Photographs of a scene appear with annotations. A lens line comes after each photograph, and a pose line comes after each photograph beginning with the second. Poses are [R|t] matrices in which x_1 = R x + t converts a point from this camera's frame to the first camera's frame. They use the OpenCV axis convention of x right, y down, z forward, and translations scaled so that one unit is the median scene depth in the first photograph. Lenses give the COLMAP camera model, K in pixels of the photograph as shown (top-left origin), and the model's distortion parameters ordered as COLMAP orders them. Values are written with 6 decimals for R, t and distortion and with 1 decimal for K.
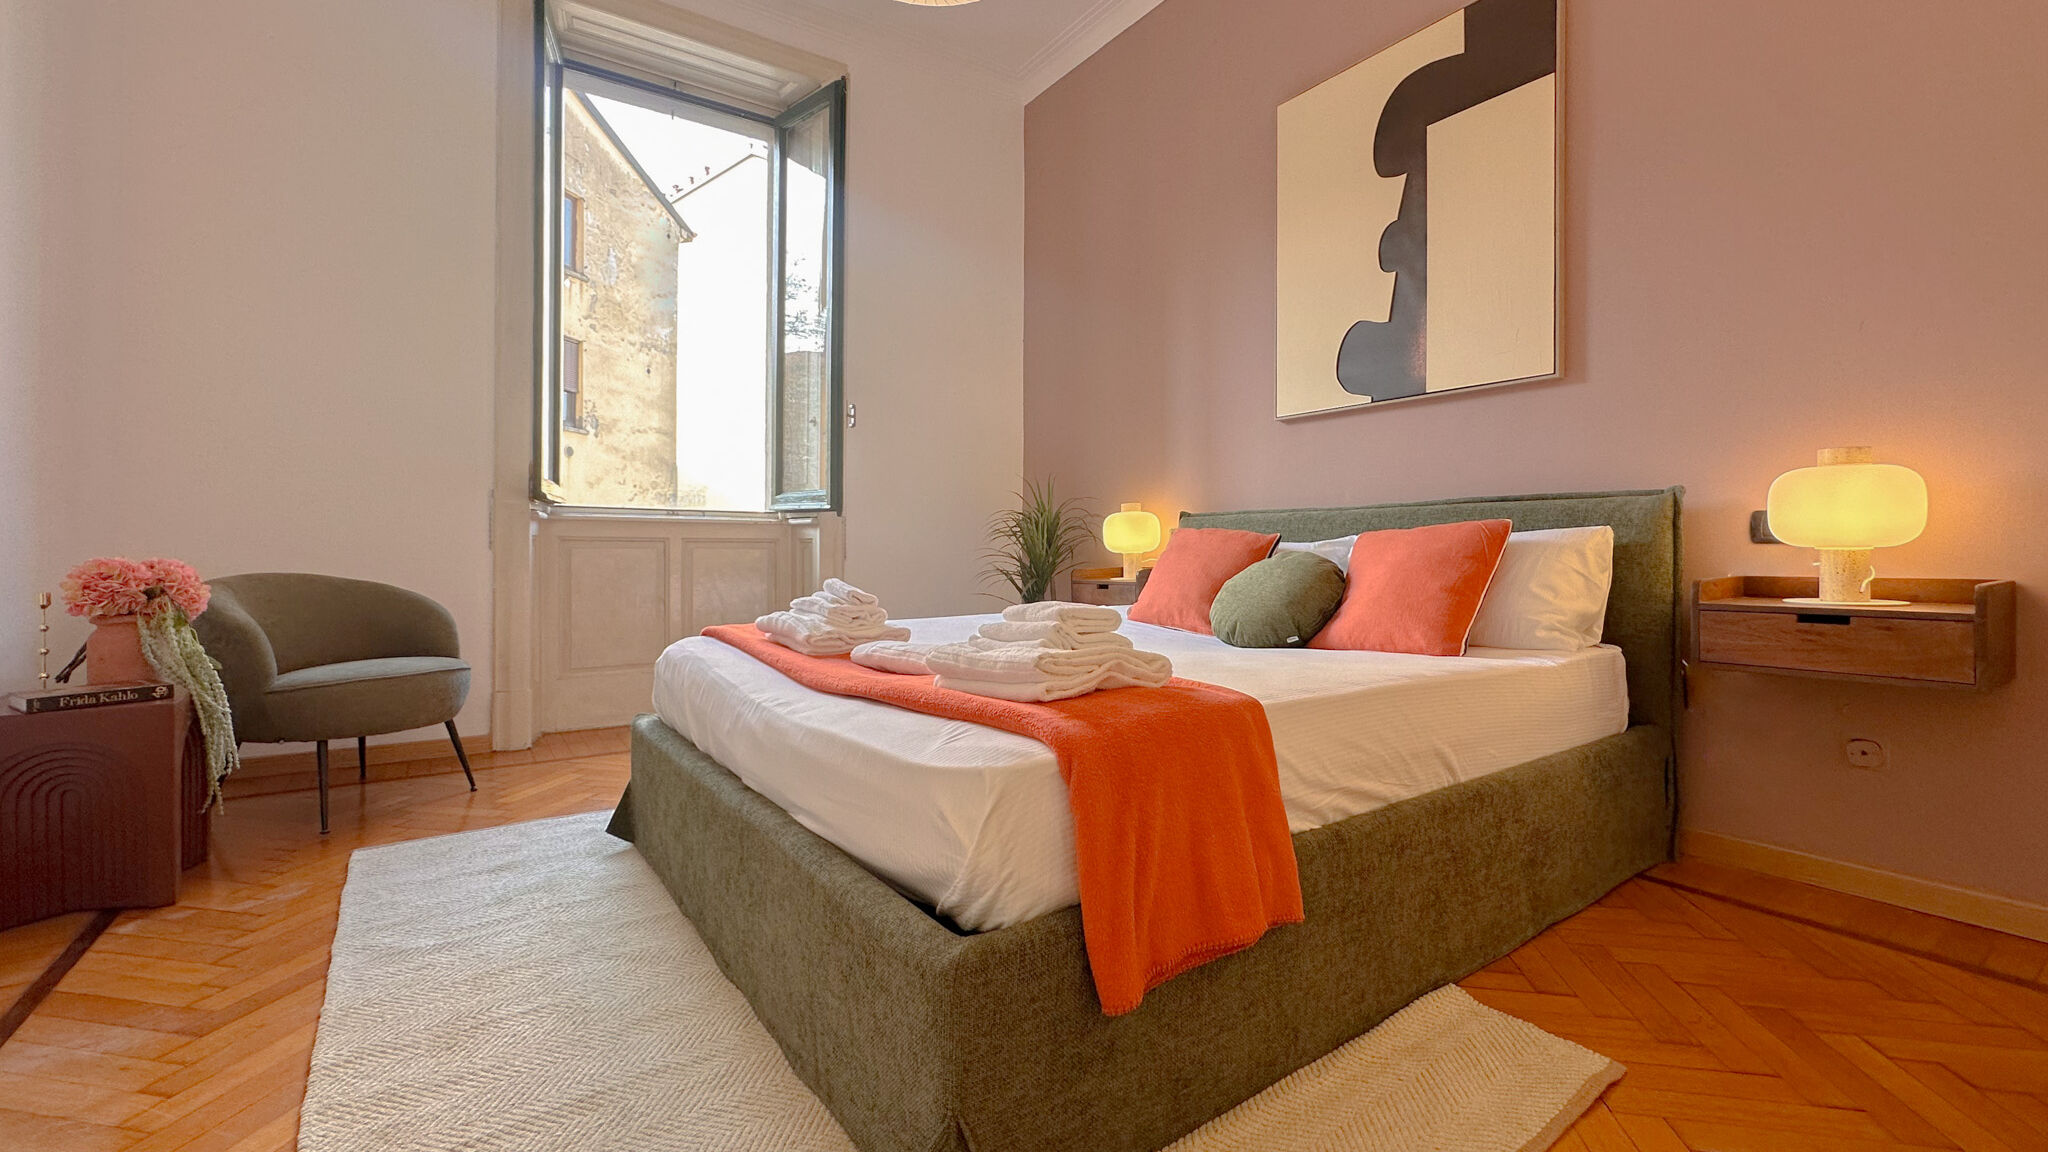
lens RADIAL K [[857.8, 0, 1019.2], [0, 857.8, 551.7], [0, 0, 1]] dist [-0.001887, -0.000191]
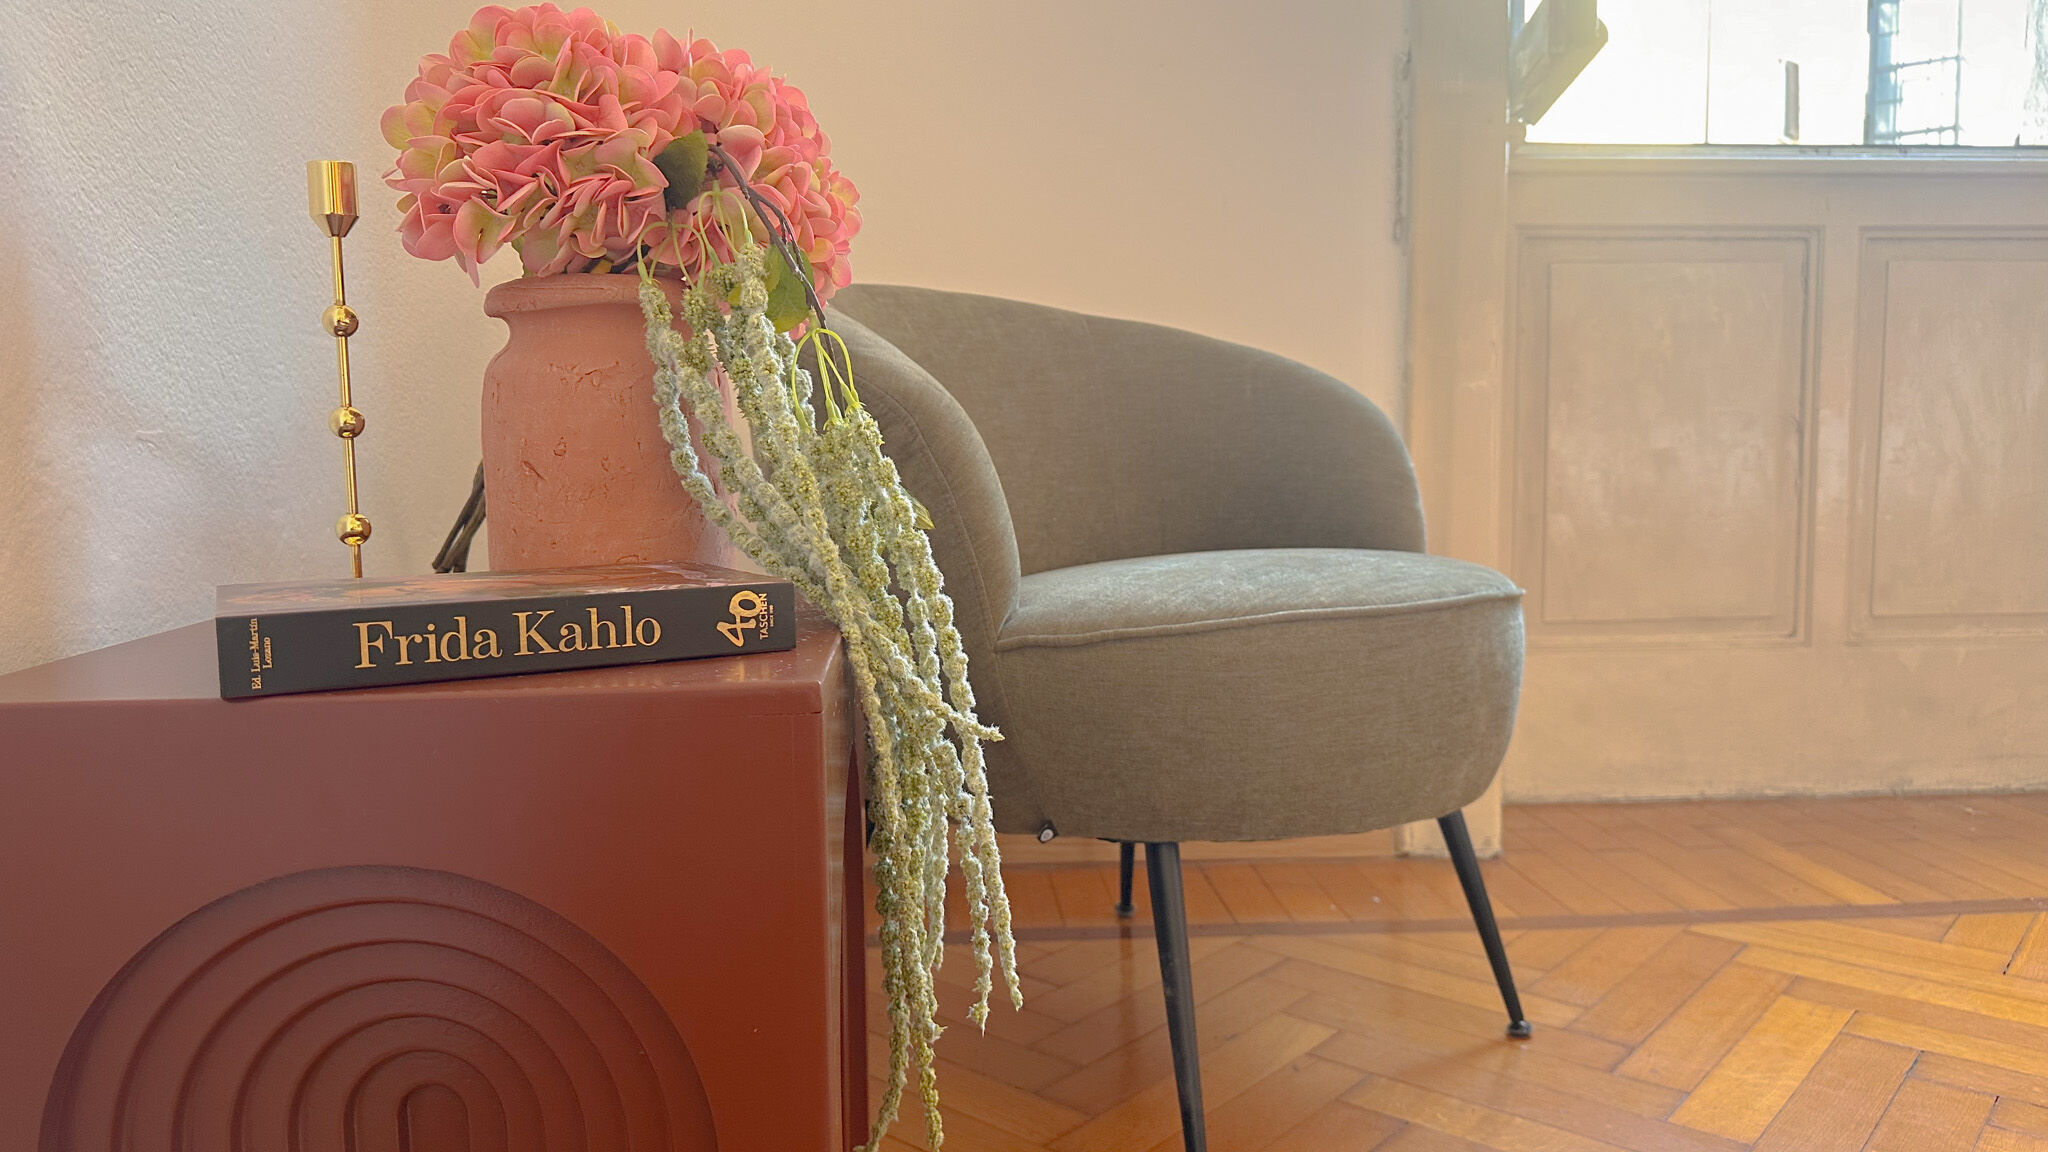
lens RADIAL K [[1490.6, 0, 1022.9], [0, 1490.6, 563.7], [0, 0, 1]] dist [0.135215, -0.220591]
pose [[0.865021, 0.030583, -0.500802, -0.747692], [0.009812, 0.996919, 0.077827, 0.120626], [0.501639, -0.072236, 0.862056, 0.709367]]
